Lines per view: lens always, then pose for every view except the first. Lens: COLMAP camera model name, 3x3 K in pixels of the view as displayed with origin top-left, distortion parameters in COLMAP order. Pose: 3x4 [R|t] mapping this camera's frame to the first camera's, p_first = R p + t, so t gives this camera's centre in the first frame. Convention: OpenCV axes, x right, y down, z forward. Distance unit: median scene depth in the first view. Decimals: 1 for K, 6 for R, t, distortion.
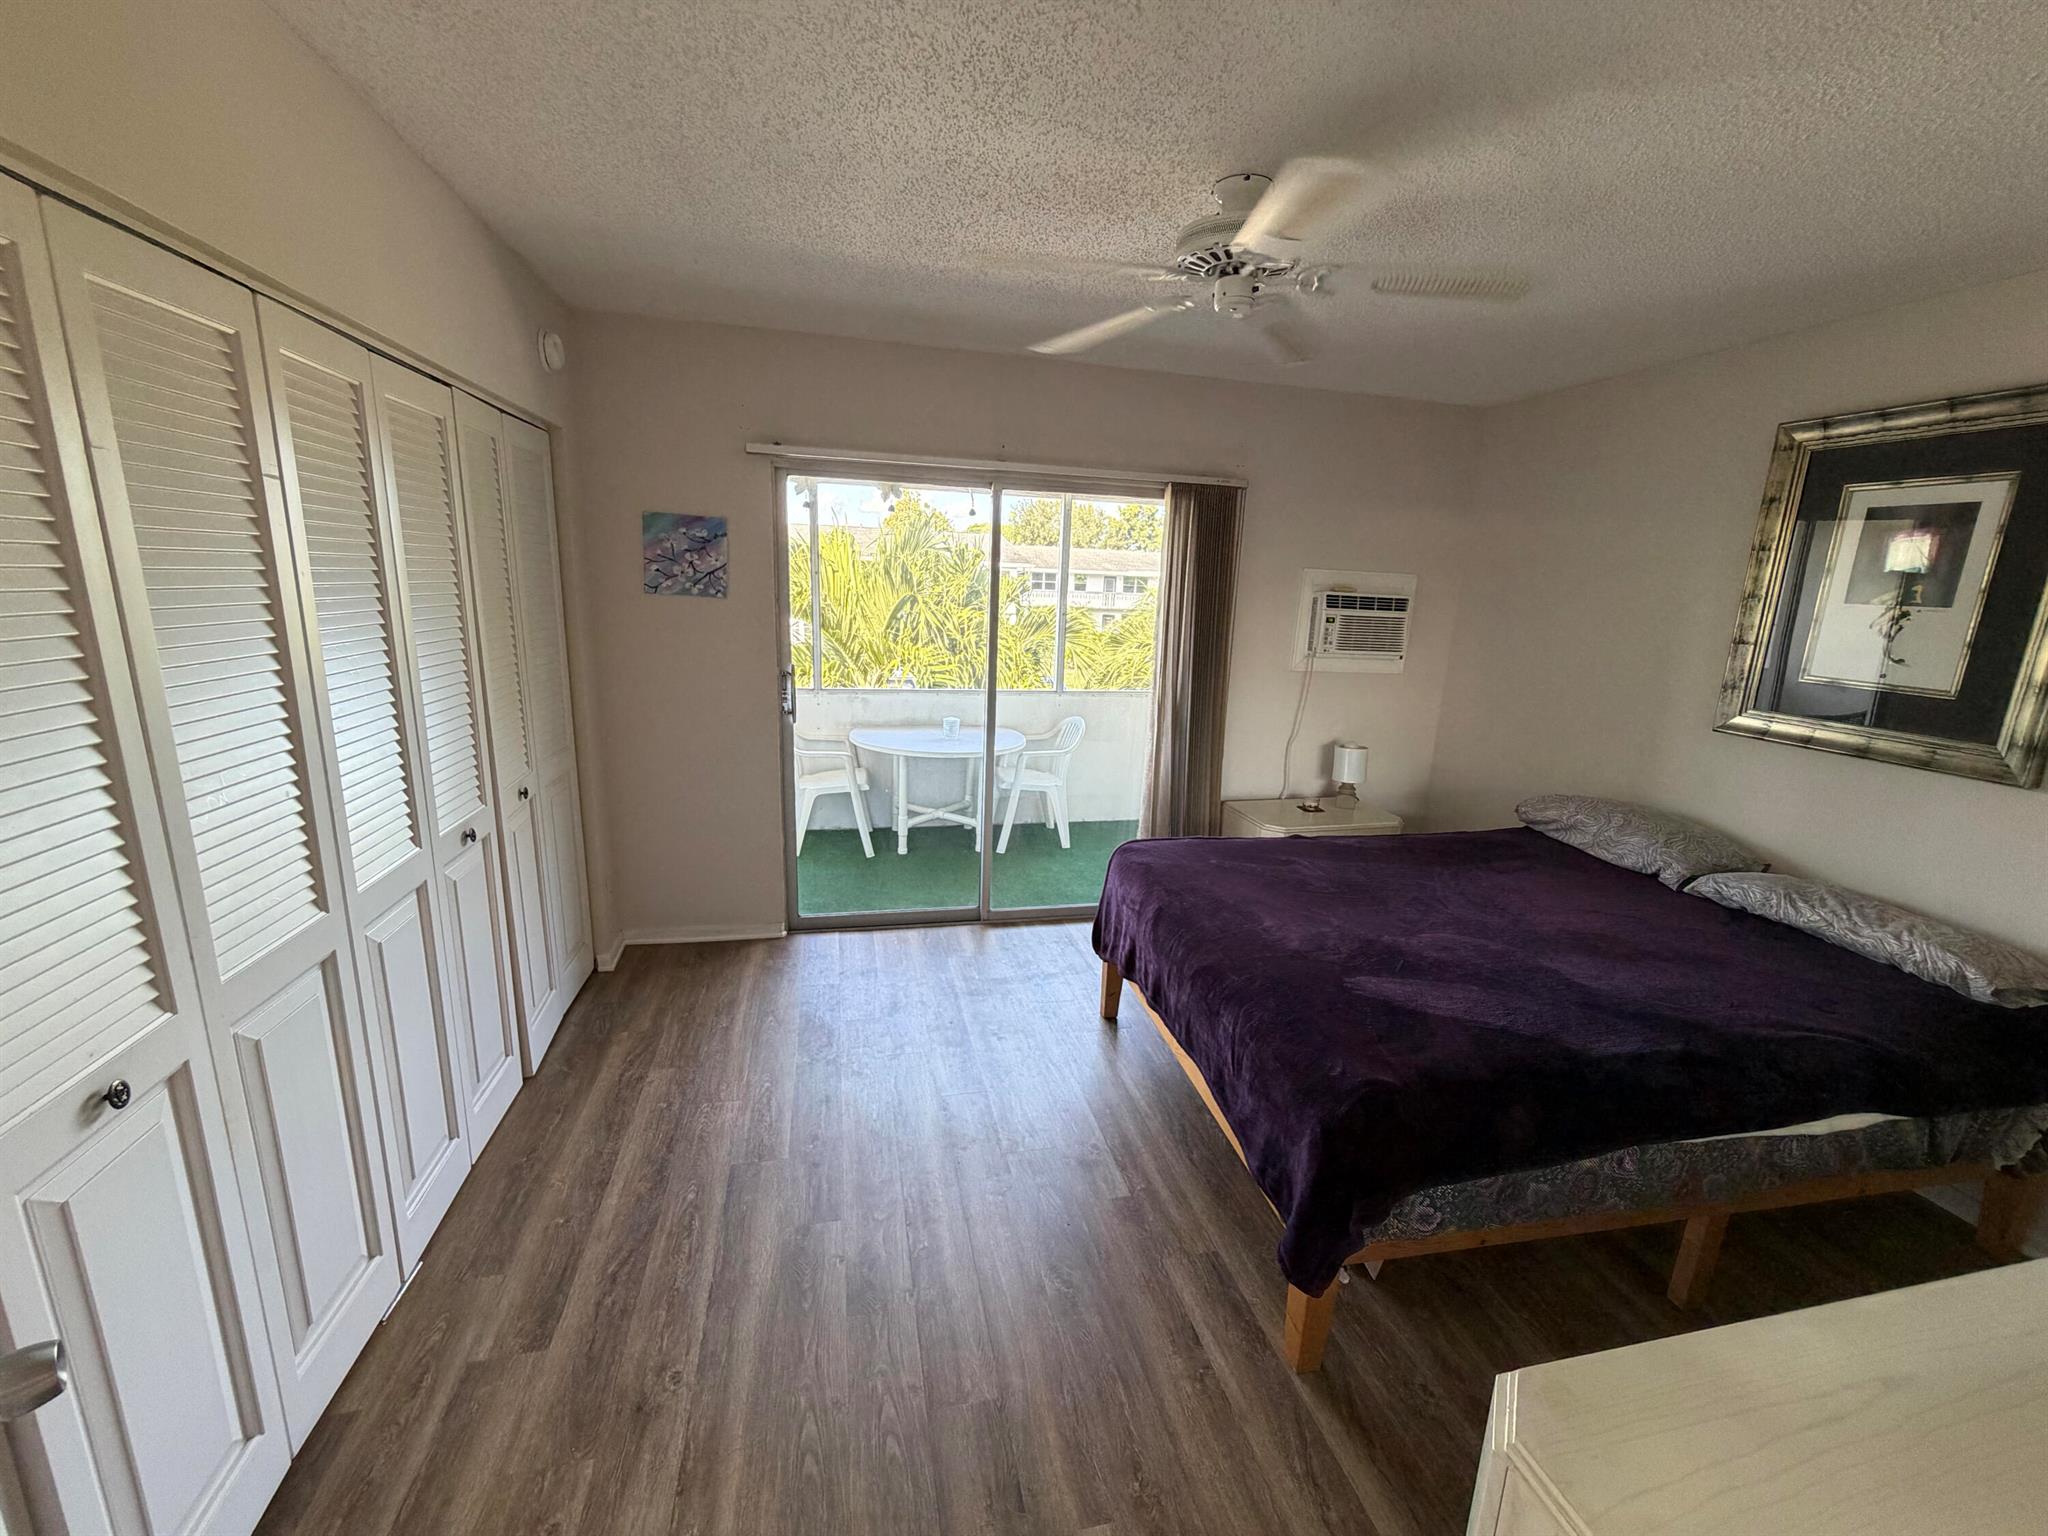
lens RADIAL K [[819.5, 0, 1023.1], [0, 819.5, 761.8], [0, 0, 1]] dist [0.000016, 0.000400]
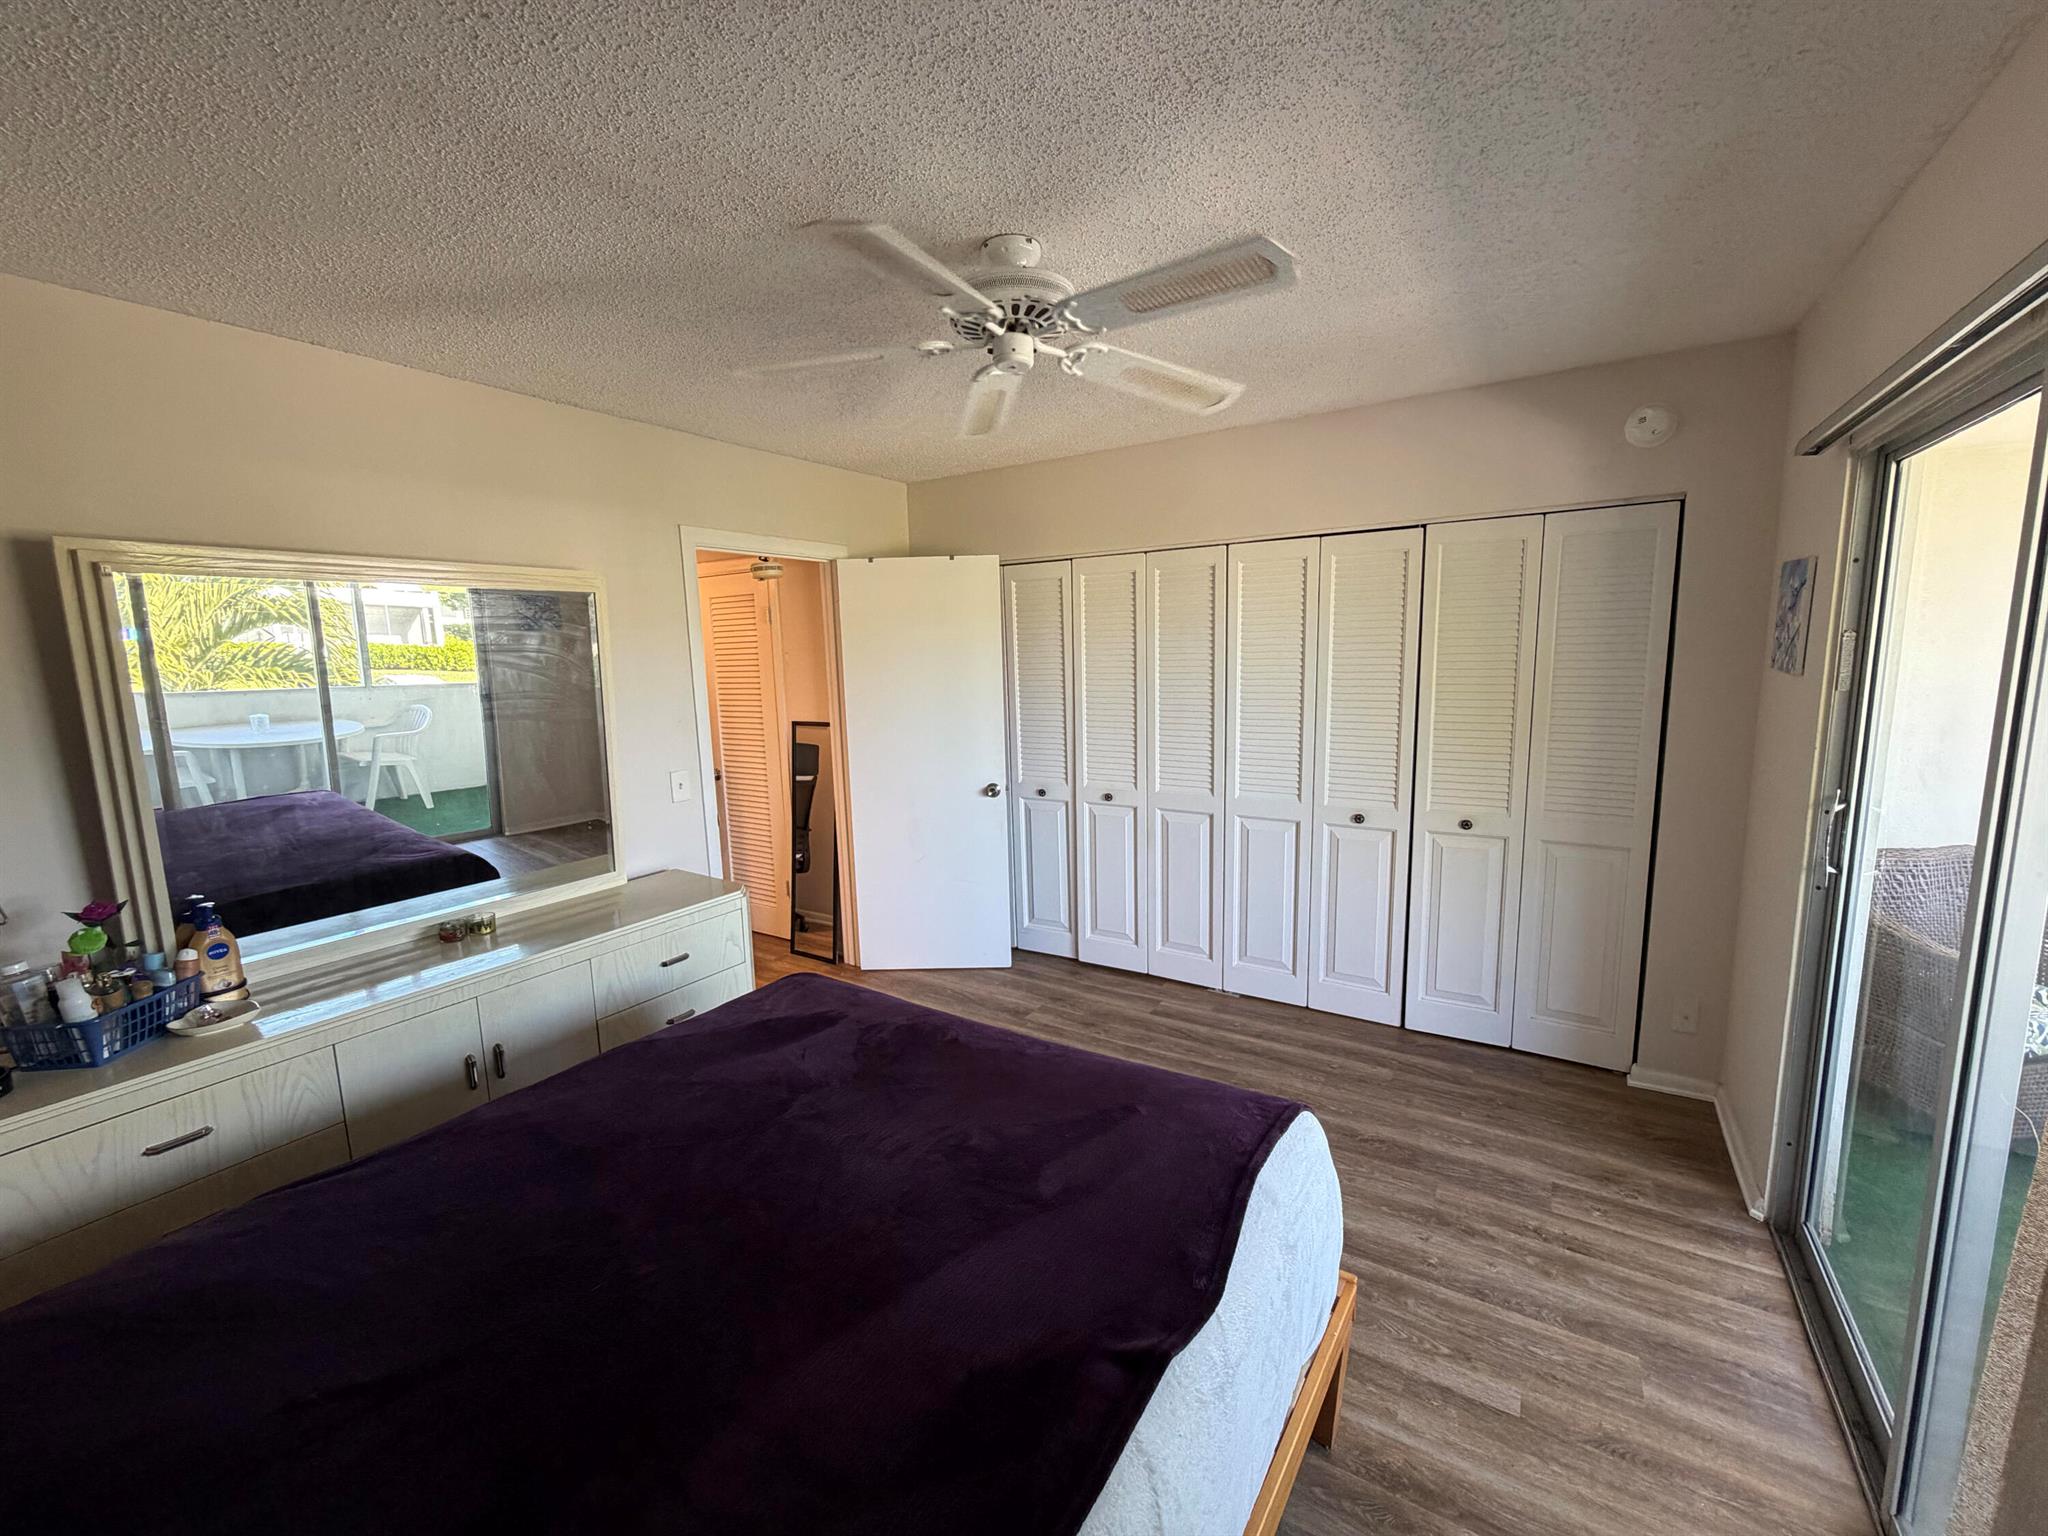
lens RADIAL K [[819.5, 0, 1026.1], [0, 819.5, 766.6], [0, 0, 1]] dist [0.000016, 0.000400]
pose [[-0.709978, 0.081336, -0.699511, 0.849251], [-0.154509, 0.951114, 0.267412, -0.322704], [0.687065, 0.297937, -0.662703, 1.578032]]
